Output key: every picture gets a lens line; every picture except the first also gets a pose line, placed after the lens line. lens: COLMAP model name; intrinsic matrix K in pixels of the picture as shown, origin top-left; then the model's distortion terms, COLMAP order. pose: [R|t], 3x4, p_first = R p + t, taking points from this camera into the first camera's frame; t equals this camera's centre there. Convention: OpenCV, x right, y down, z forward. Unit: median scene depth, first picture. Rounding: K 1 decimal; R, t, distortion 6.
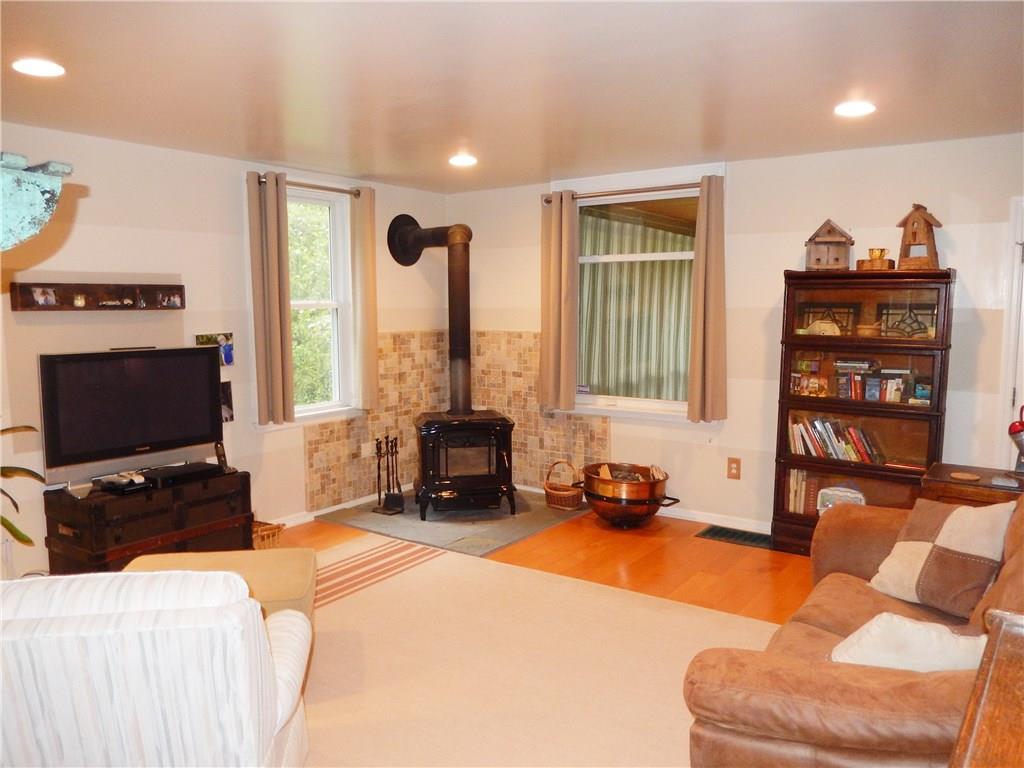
lens RADIAL K [[764.9, 0, 511.2], [0, 764.9, 388.3], [0, 0, 1]] dist [-0.014550, -0.003844]
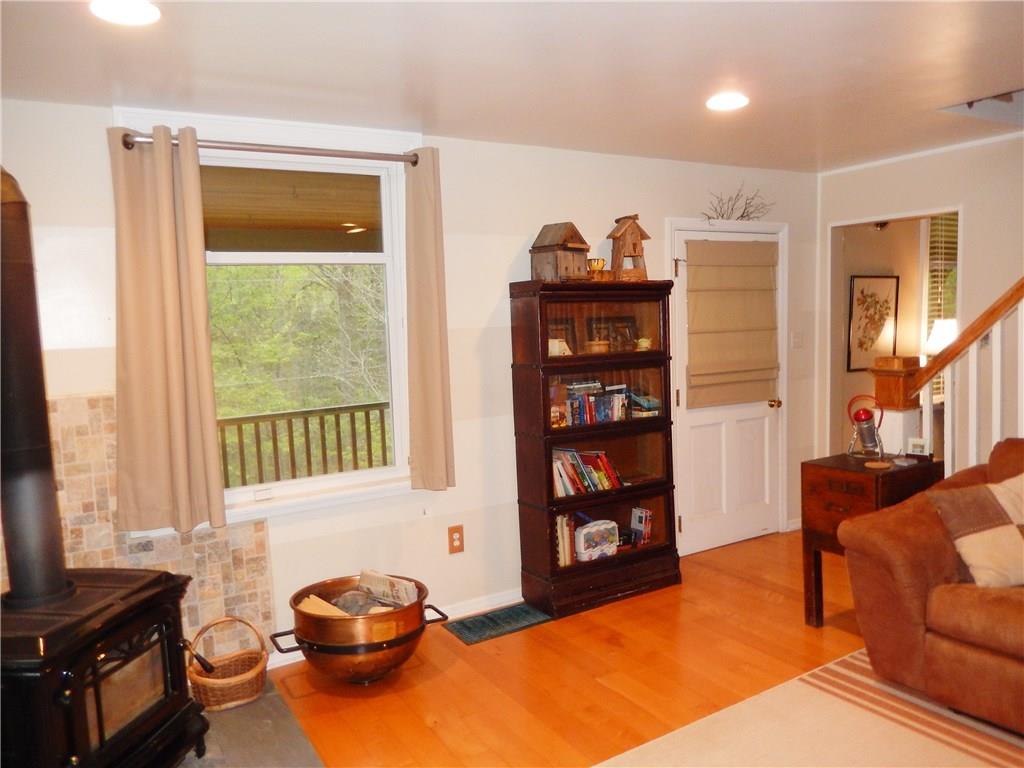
lens RADIAL K [[764.9, 0, 511.9], [0, 764.9, 380.4], [0, 0, 1]] dist [-0.014550, -0.003844]
pose [[0.400981, -0.094566, 0.911192, -0.405430], [0.138305, 0.989506, 0.041831, -0.084515], [-0.905586, 0.109248, 0.409852, 0.685368]]
